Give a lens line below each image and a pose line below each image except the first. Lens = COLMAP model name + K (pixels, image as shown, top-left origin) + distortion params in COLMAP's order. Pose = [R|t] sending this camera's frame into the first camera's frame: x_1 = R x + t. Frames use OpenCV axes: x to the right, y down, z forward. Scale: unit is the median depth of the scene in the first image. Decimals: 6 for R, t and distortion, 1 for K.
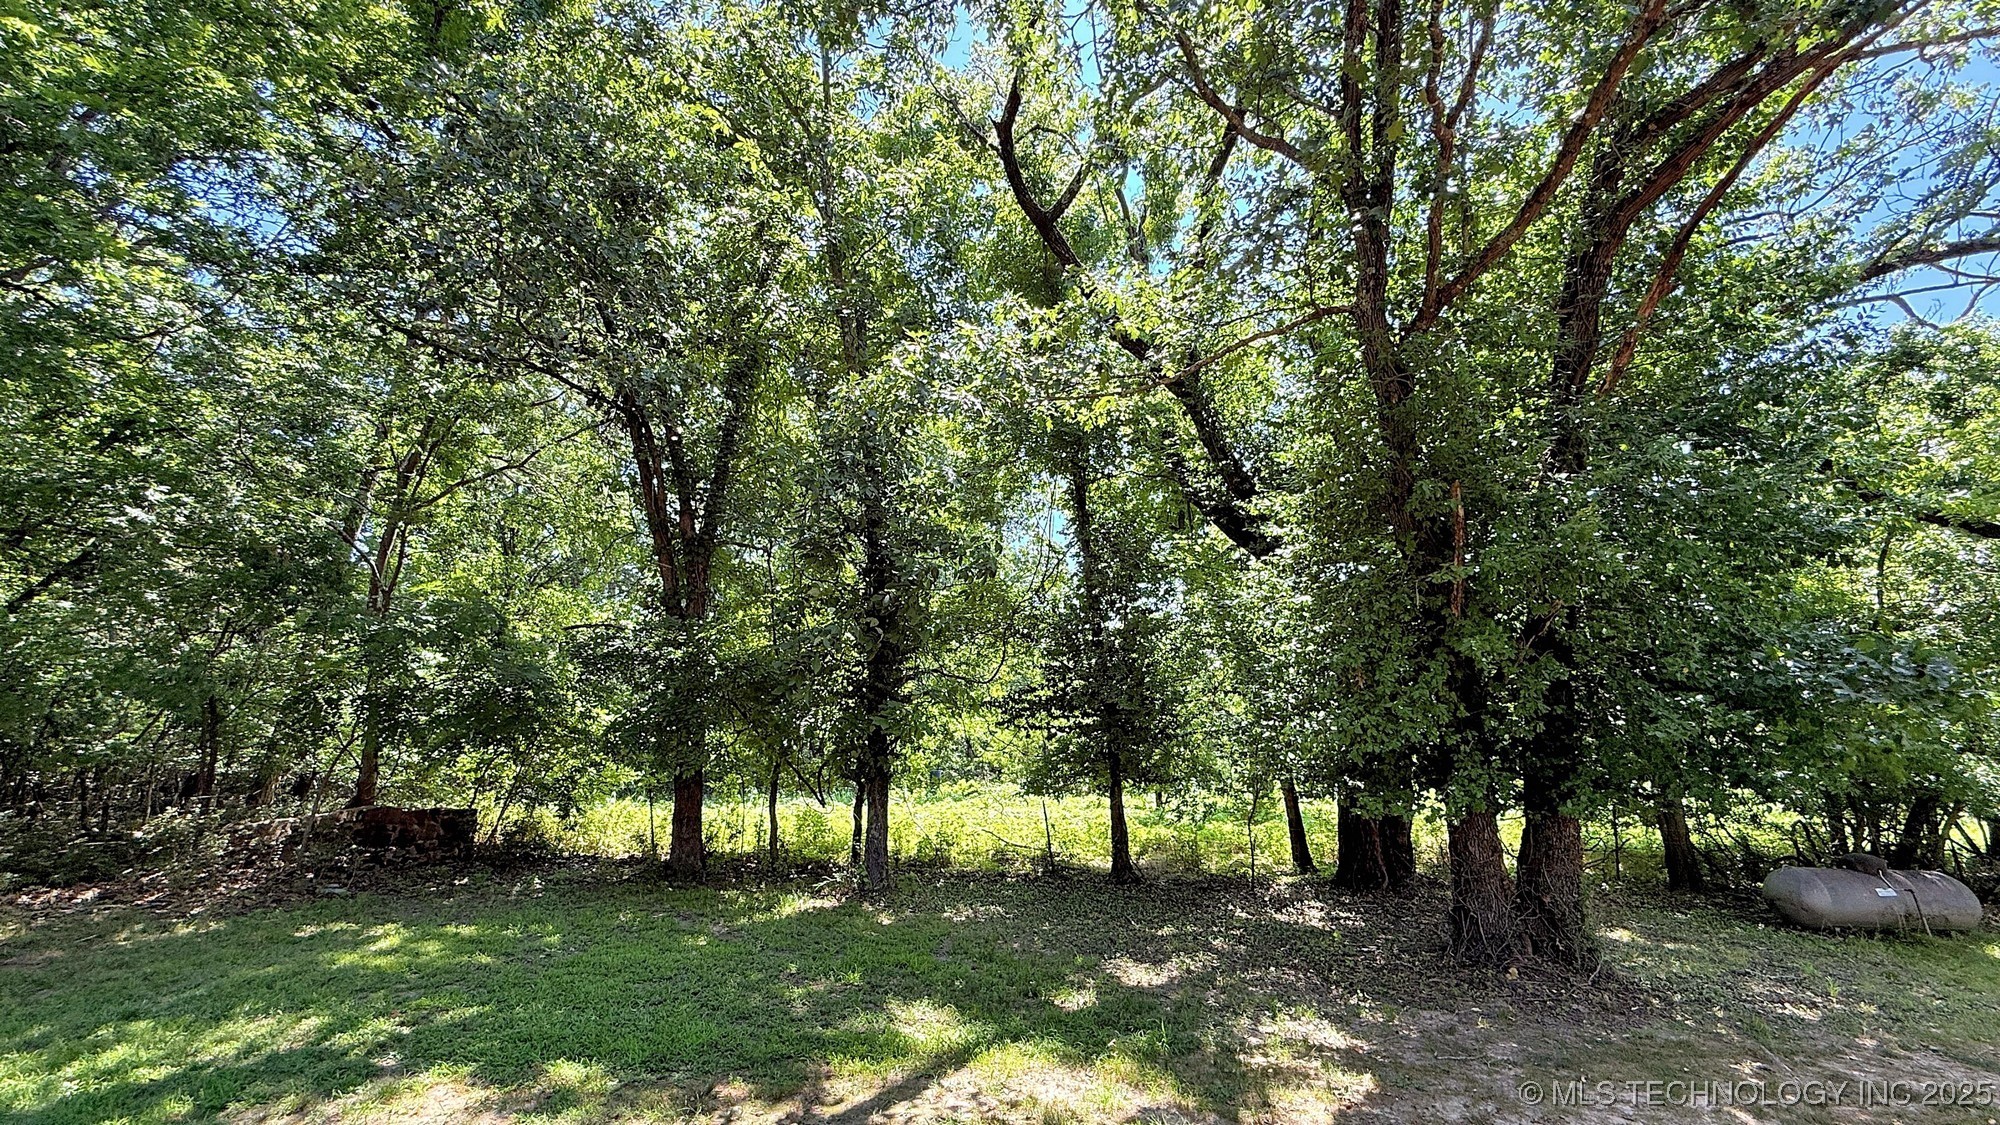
lens RADIAL K [[797.2, 0, 999.5], [0, 797.2, 565.9], [0, 0, 1]] dist [0.001094, -0.000385]
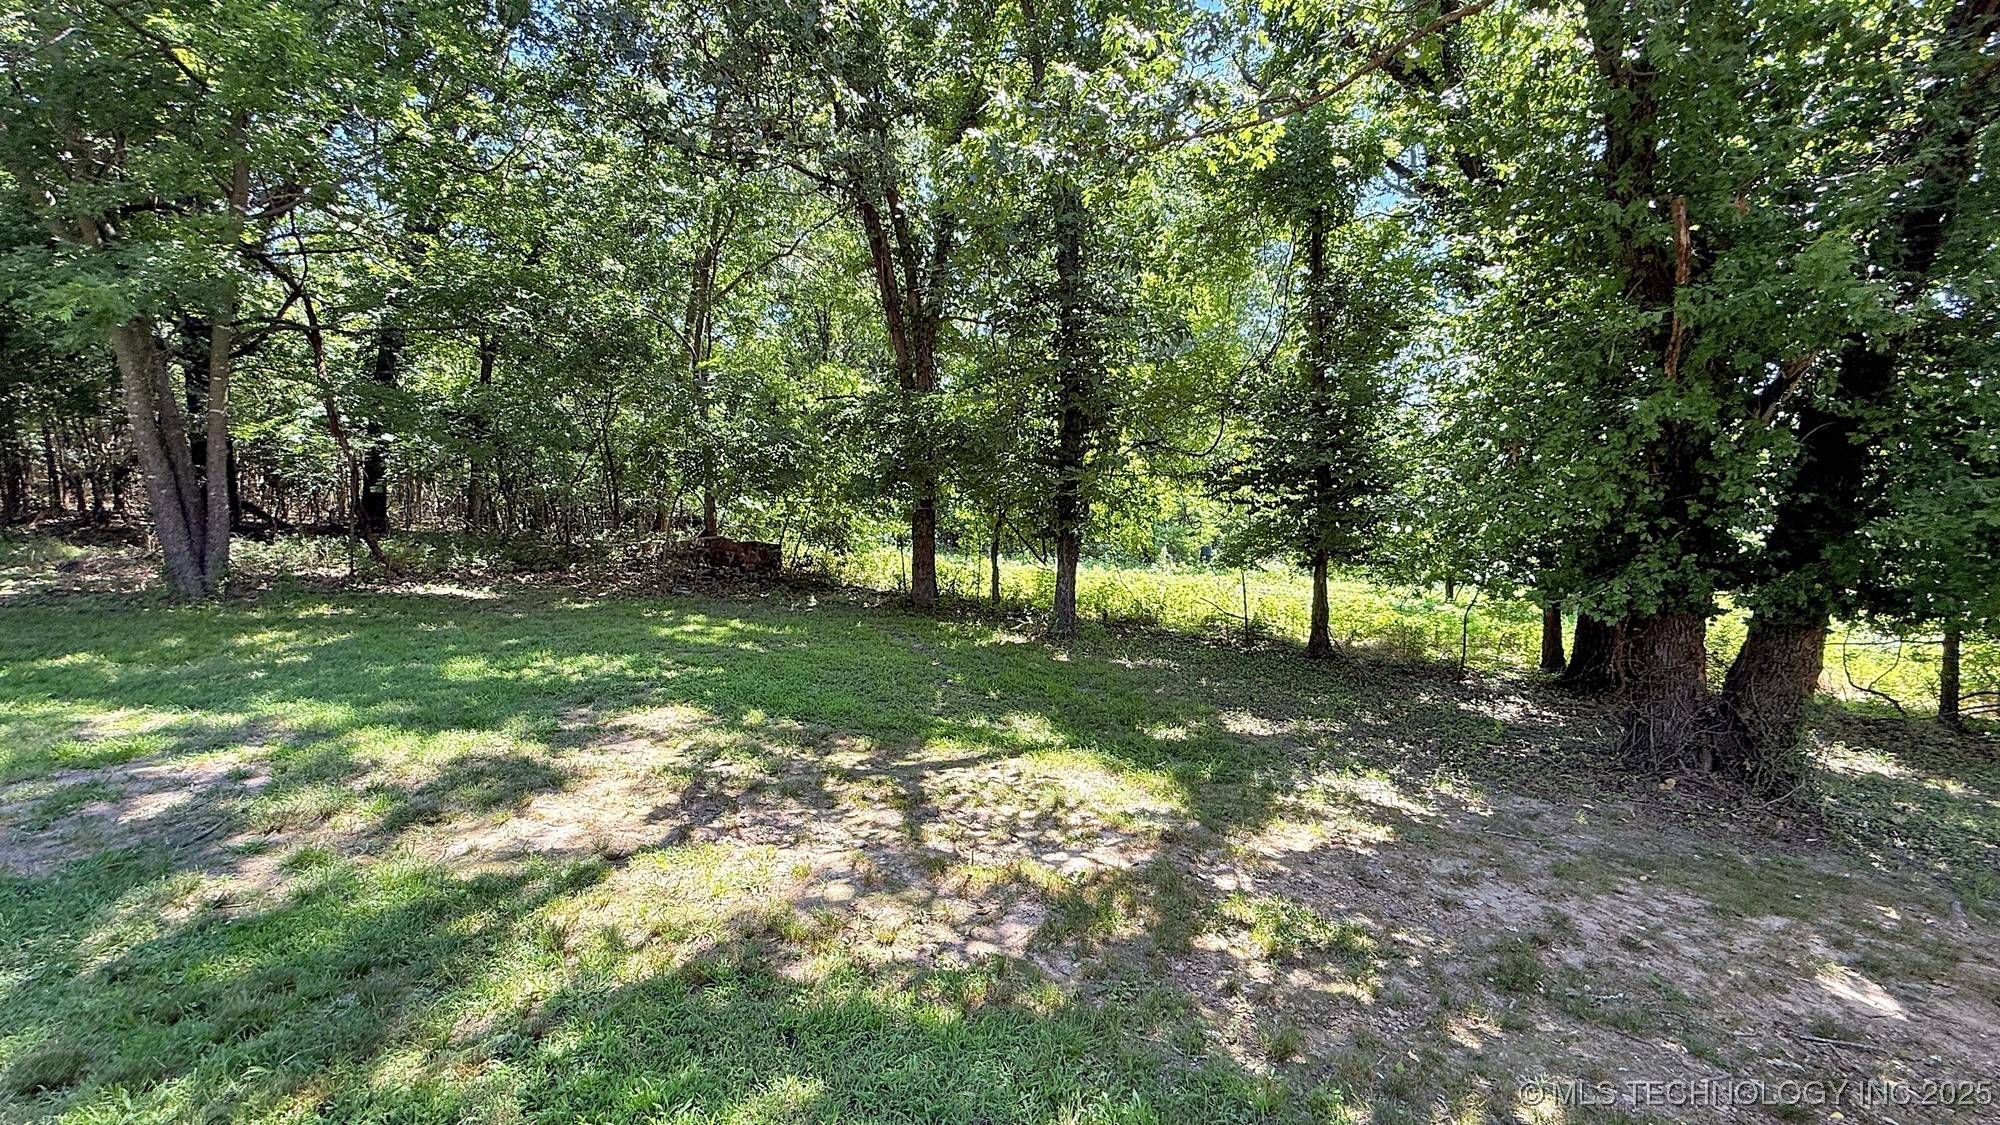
lens RADIAL K [[797.2, 0, 1002.2], [0, 797.2, 558.4], [0, 0, 1]] dist [0.001094, -0.000385]
pose [[0.929288, 0.072988, -0.362072, 0.148175], [0.025356, 0.965362, 0.259680, 0.007924], [0.368484, -0.250498, 0.895249, -0.009918]]
